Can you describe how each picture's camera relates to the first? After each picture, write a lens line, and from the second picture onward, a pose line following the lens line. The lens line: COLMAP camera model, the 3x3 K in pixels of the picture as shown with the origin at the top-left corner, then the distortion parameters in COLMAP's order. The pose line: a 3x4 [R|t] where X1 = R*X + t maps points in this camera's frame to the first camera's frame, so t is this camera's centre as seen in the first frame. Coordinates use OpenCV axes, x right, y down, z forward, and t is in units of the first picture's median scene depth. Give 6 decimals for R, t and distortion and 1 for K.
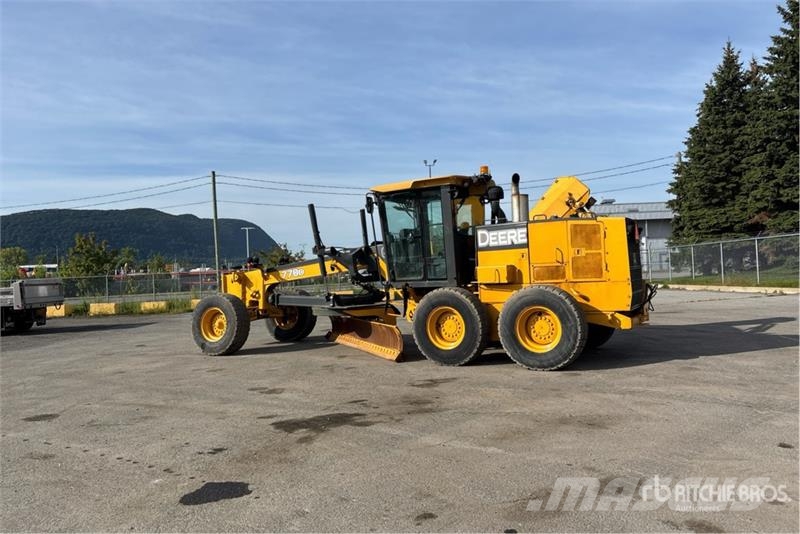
lens RADIAL K [[609.1, 0, 408.0], [0, 609.1, 269.1], [0, 0, 1]] dist [0.094568, -0.165030]
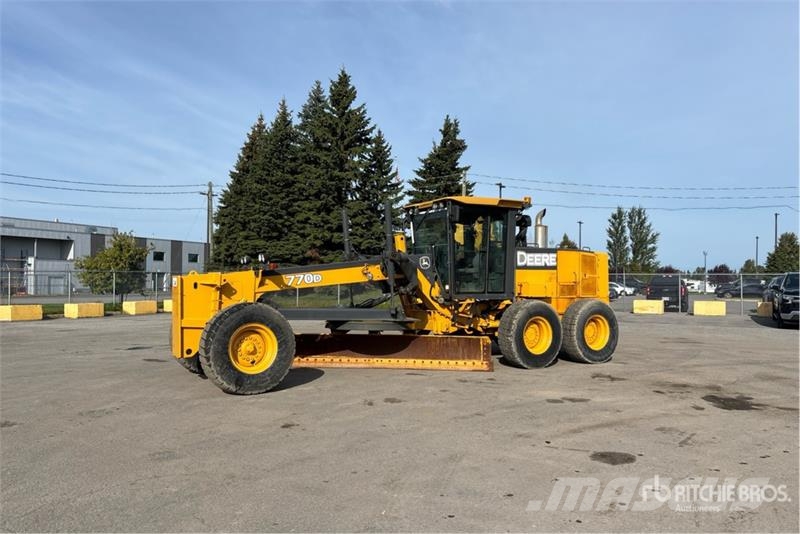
lens RADIAL K [[609.1, 0, 408.0], [0, 609.1, 269.1], [0, 0, 1]] dist [0.094568, -0.165030]
pose [[0.484640, 0.067264, 0.872124, -0.934508], [-0.027014, 0.997714, -0.061939, 0.044816], [-0.874296, 0.006458, 0.485349, 0.585990]]
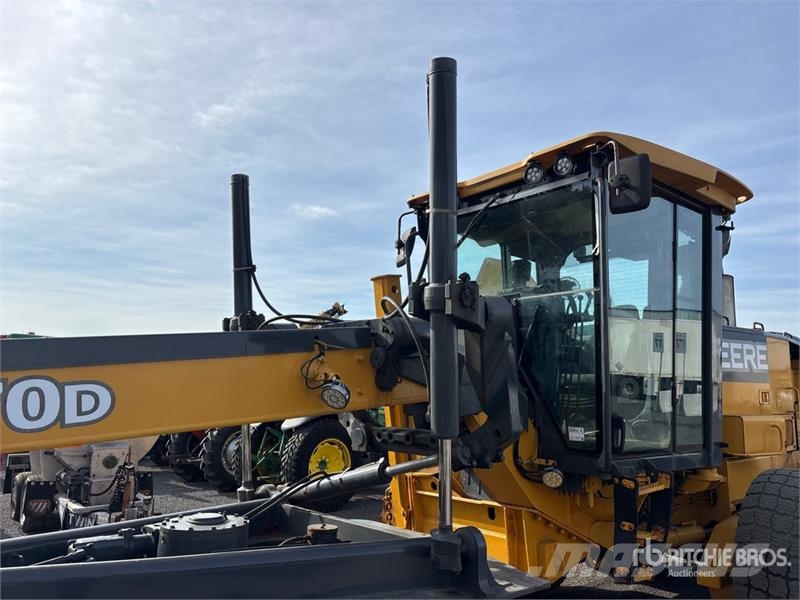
lens RADIAL K [[610.9, 0, 406.5], [0, 610.9, 295.5], [0, 0, 1]] dist [0.023617, -0.010625]
pose [[0.319638, 0.207911, 0.924448, -0.348937], [-0.031267, 0.977413, -0.209012, 0.009946], [-0.947024, 0.037903, 0.318919, 0.999231]]
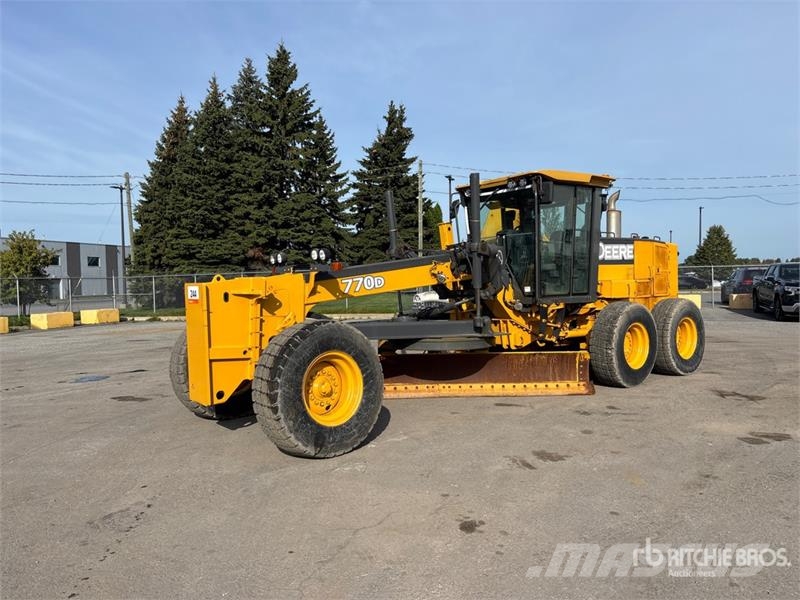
lens RADIAL K [[610.9, 0, 406.5], [0, 610.9, 295.5], [0, 0, 1]] dist [0.023617, -0.010625]
pose [[0.351619, 0.016616, 0.935996, -0.813015], [0.003262, 0.999815, -0.018975, 0.033223], [-0.936137, 0.009725, 0.351500, 0.888657]]
